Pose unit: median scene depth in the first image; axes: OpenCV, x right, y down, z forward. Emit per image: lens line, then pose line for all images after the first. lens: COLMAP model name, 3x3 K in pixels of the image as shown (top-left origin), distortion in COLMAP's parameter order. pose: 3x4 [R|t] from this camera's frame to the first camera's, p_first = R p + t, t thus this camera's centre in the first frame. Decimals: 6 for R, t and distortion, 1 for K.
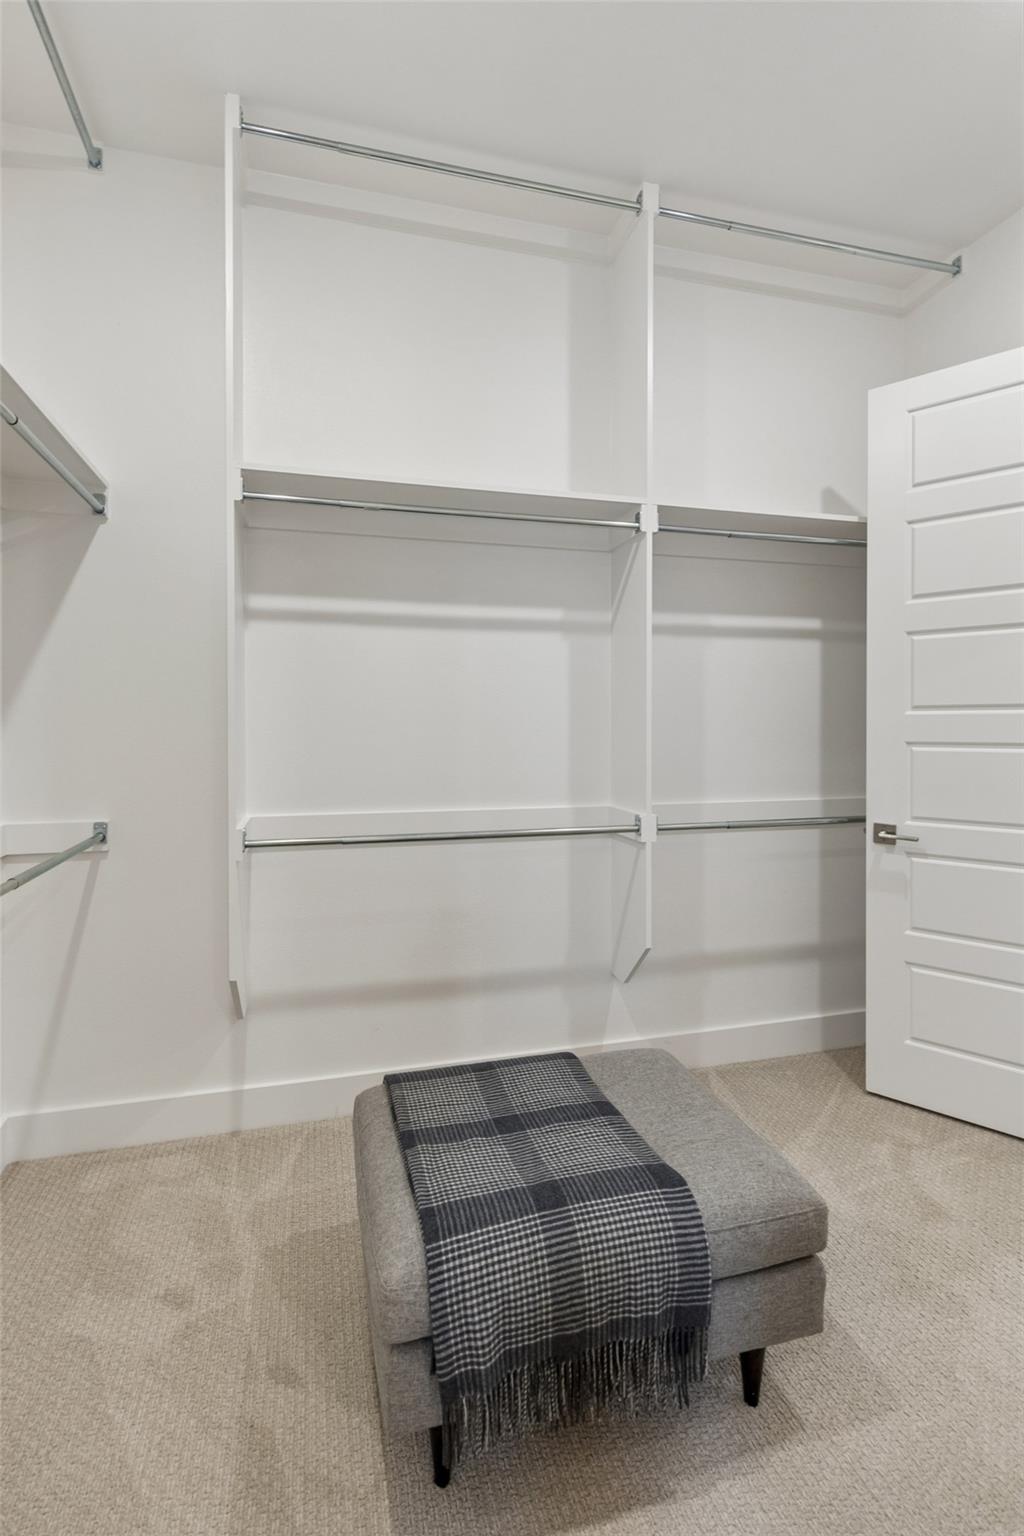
lens RADIAL K [[701.8, 0, 497.7], [0, 701.8, 731.7], [0, 0, 1]] dist [0.000185, 0.000100]
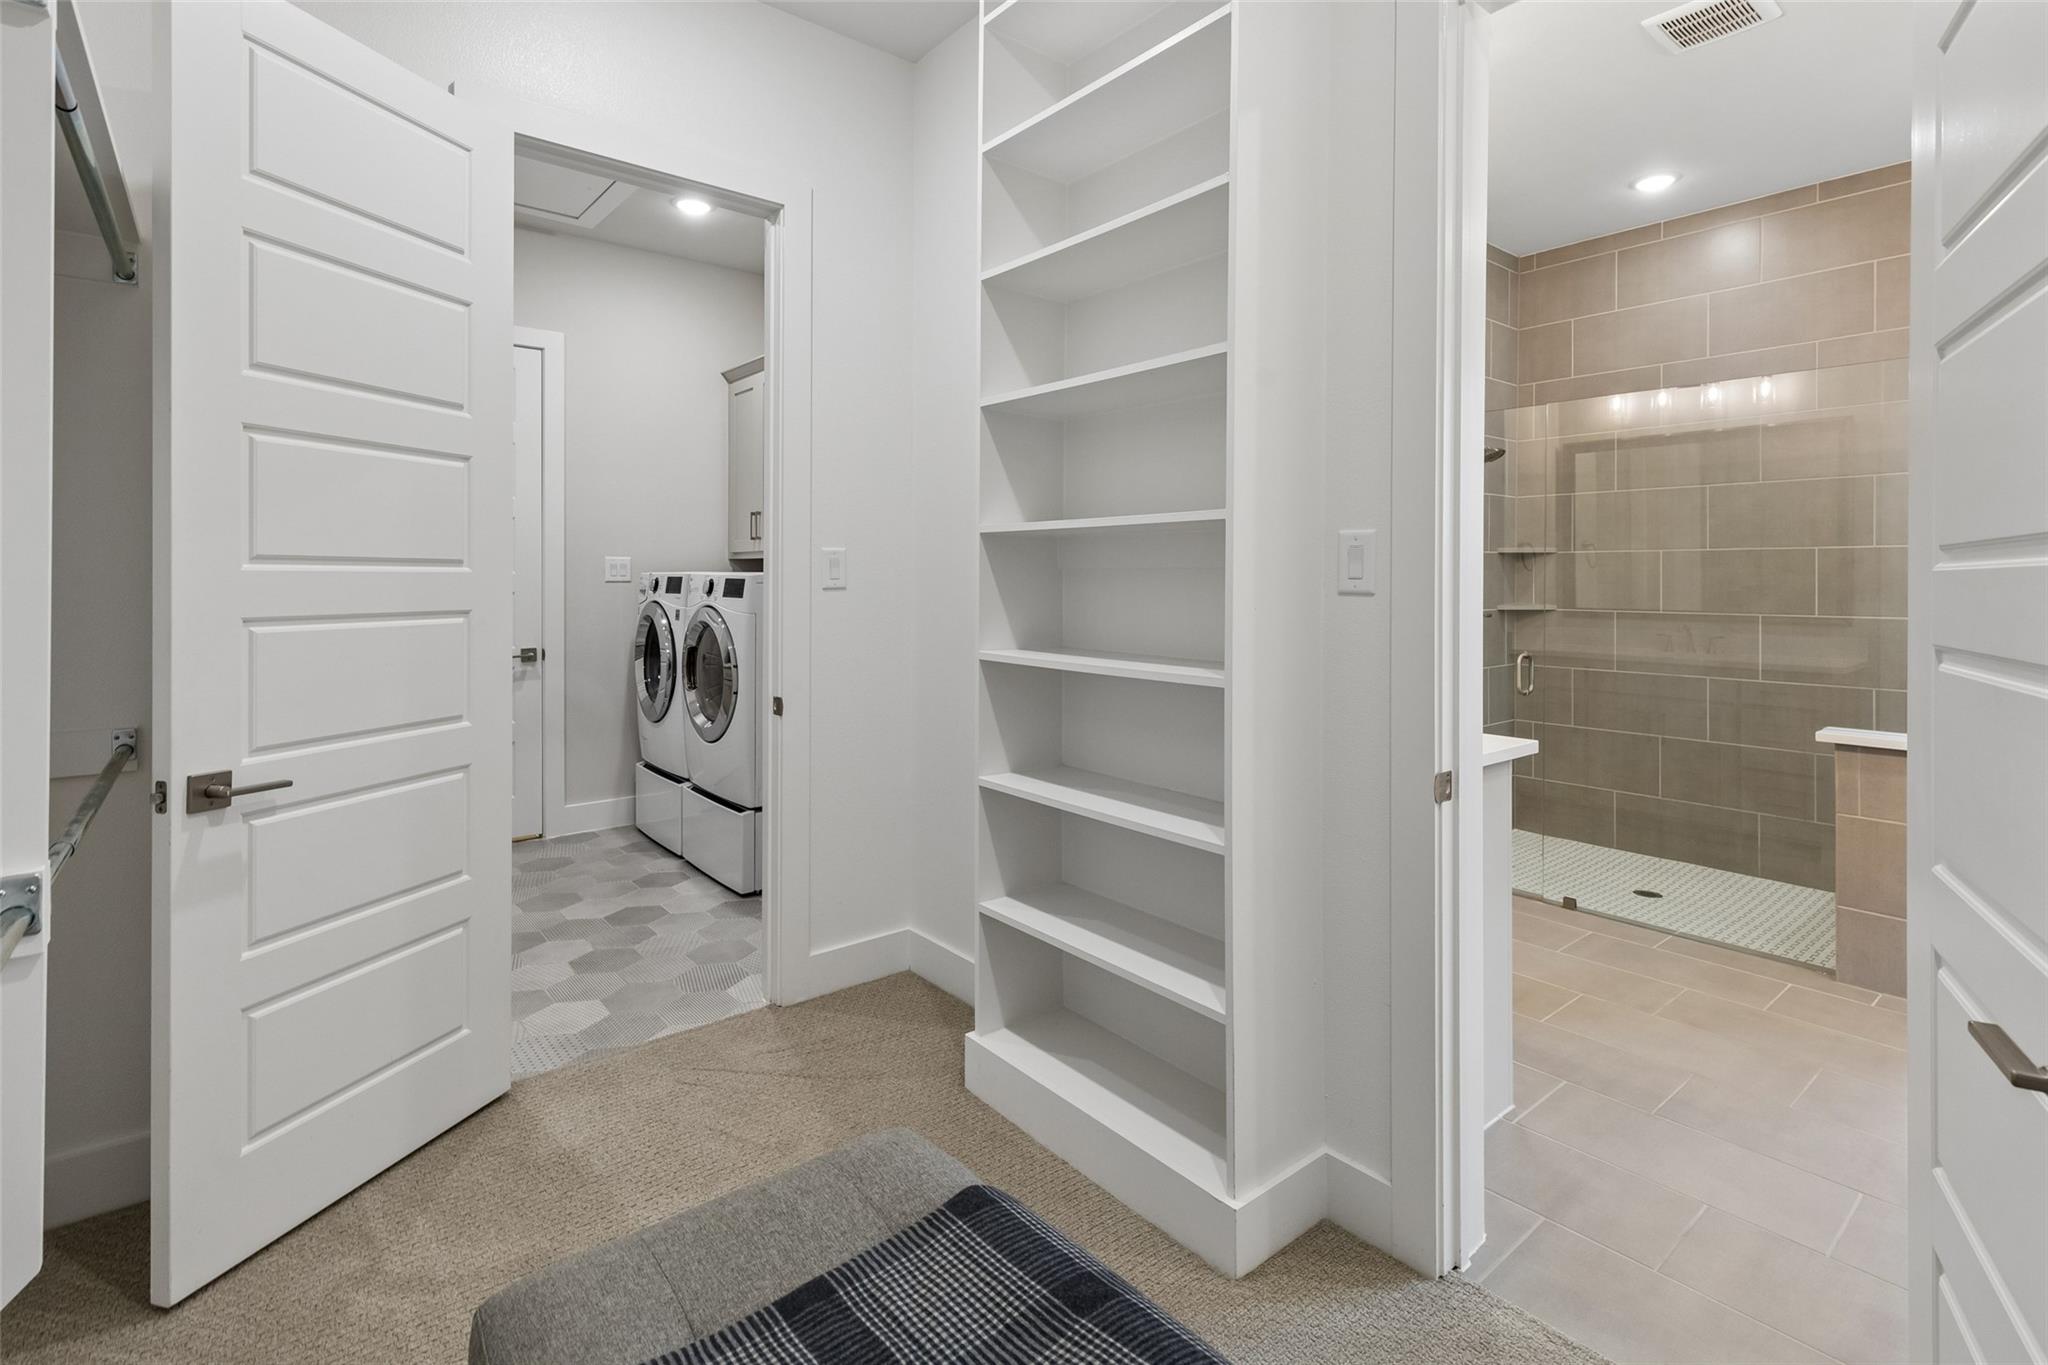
lens RADIAL K [[935.8, 0, 1046.7], [0, 935.8, 590.5], [0, 0, 1]] dist [0.000185, 0.000100]
pose [[-0.435217, 0.001147, 0.900325, -0.378244], [0.004607, 0.999989, 0.000953, -0.005613], [-0.900314, 0.004562, -0.435217, 0.750169]]
